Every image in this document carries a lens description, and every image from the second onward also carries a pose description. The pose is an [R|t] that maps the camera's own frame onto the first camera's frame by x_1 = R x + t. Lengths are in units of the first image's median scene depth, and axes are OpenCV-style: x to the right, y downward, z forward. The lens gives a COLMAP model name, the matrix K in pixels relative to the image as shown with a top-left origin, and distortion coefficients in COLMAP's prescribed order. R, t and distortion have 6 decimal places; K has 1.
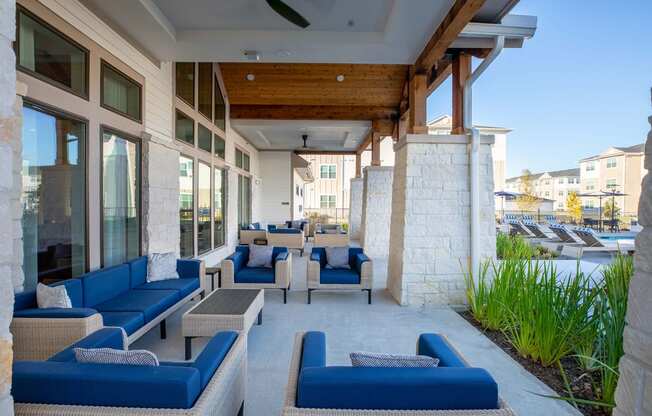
lens RADIAL K [[306.0, 0, 326.0], [0, 306.0, 208.0], [0, 0, 1]] dist [-0.019073, 0.000062]
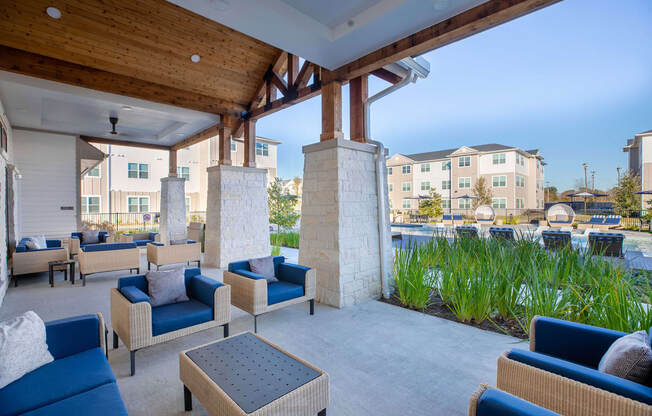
lens RADIAL K [[295.2, 0, 326.0], [0, 295.2, 208.0], [0, 0, 1]] dist [-0.016205, 0.000622]
pose [[0.744298, -0.019158, 0.667573, -0.216517], [0.023130, 0.999728, 0.002902, -0.006851], [-0.667447, 0.013280, 0.744538, 0.153641]]
